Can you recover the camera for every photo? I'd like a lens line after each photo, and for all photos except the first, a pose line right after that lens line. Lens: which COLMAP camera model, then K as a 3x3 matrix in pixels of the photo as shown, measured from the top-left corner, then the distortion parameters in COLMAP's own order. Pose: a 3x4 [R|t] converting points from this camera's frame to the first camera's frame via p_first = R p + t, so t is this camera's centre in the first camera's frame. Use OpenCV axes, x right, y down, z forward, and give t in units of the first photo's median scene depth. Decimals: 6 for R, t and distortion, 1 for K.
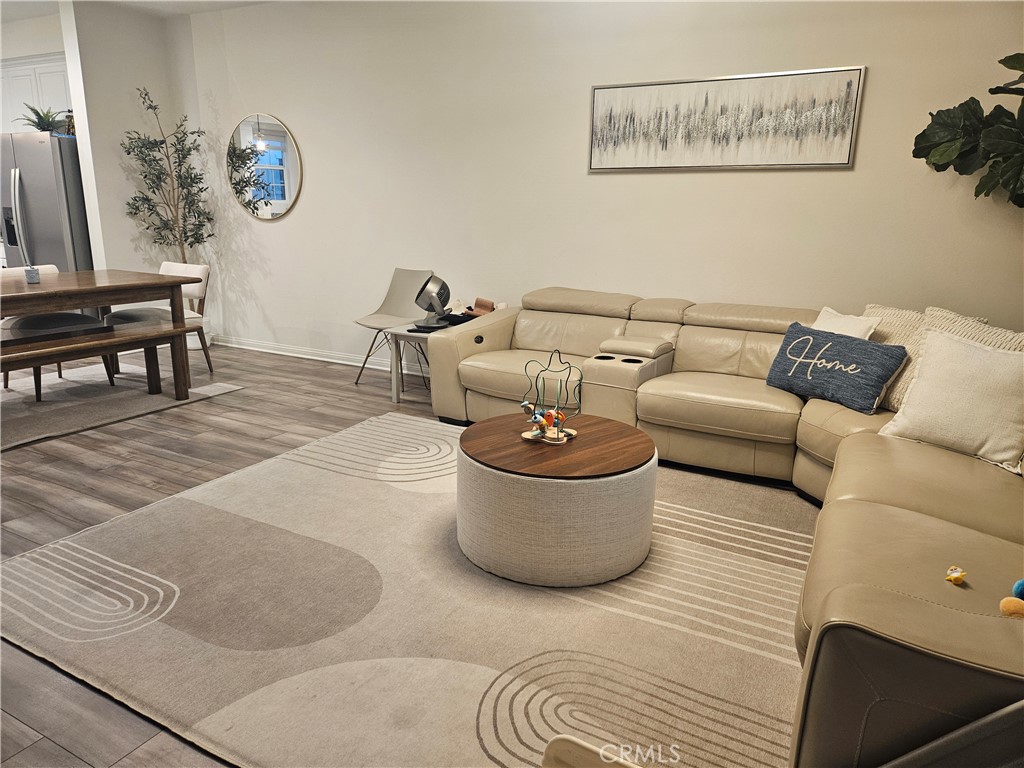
lens RADIAL K [[681.3, 0, 516.0], [0, 681.3, 377.3], [0, 0, 1]] dist [0.079475, -0.070387]
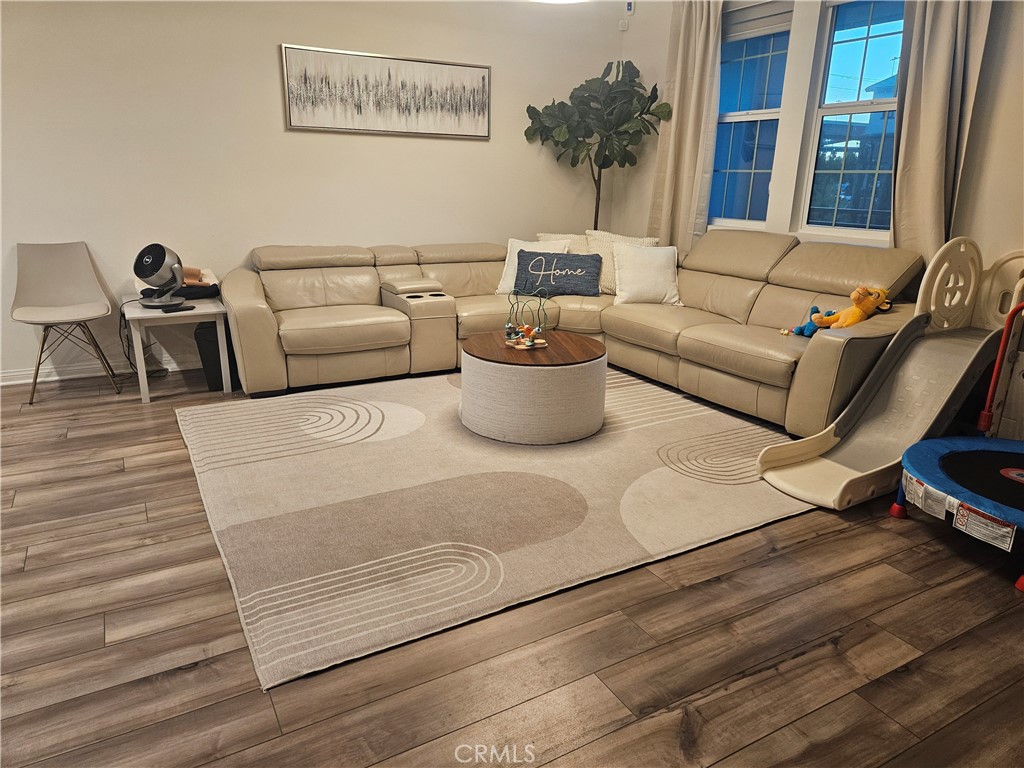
lens RADIAL K [[681.3, 0, 504.4], [0, 681.3, 385.0], [0, 0, 1]] dist [0.079475, -0.070387]
pose [[0.534171, -0.256395, 0.805557, -0.784371], [0.195577, 0.964527, 0.177304, -0.061056], [-0.822442, 0.062837, 0.565368, 0.211142]]
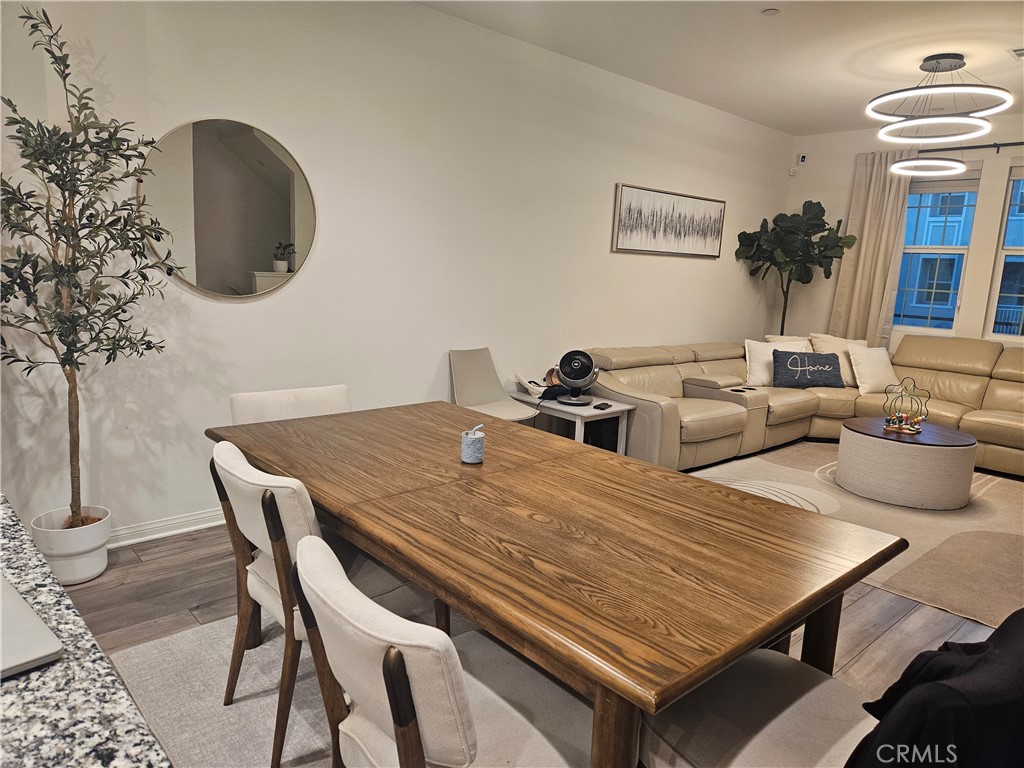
lens RADIAL K [[681.3, 0, 514.0], [0, 681.3, 386.5], [0, 0, 1]] dist [0.079475, -0.070387]
pose [[0.329716, -0.168081, 0.928997, -1.335458], [0.186156, 0.976279, 0.110566, -0.280073], [-0.925545, 0.136483, 0.353184, 0.929803]]
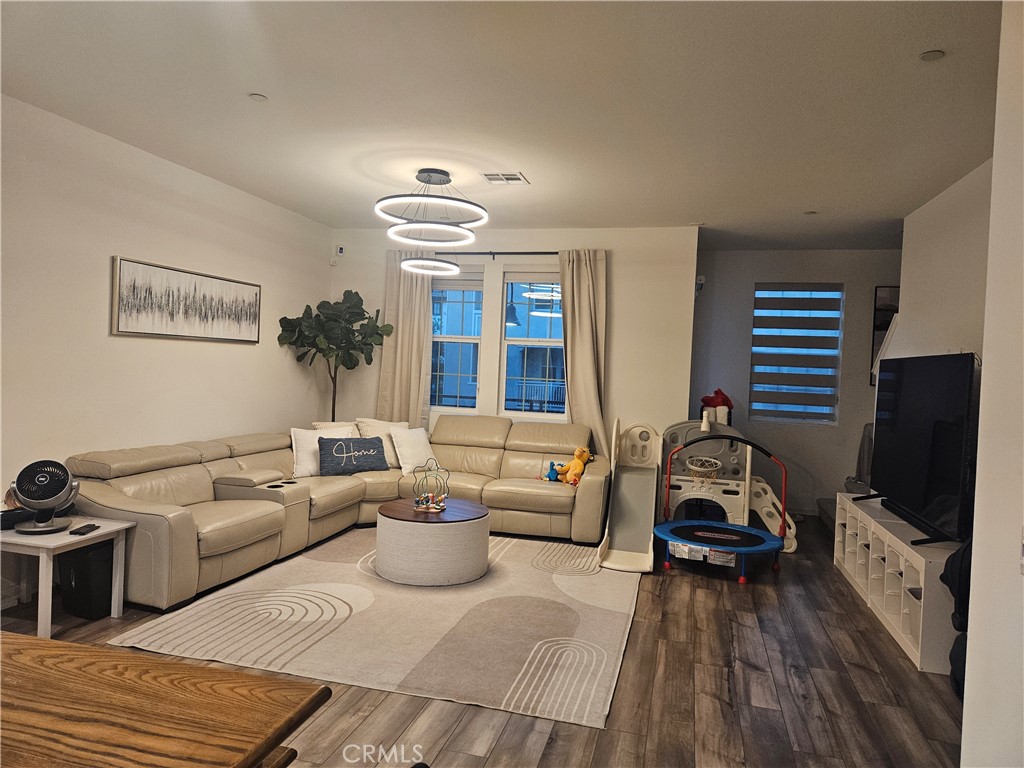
lens RADIAL K [[681.3, 0, 514.2], [0, 681.3, 380.5], [0, 0, 1]] dist [0.079475, -0.070387]
pose [[-0.235488, -0.051691, 0.970502, -1.233342], [0.185679, 0.977798, 0.097133, -0.268533], [-0.953975, 0.203075, -0.220662, 0.818821]]
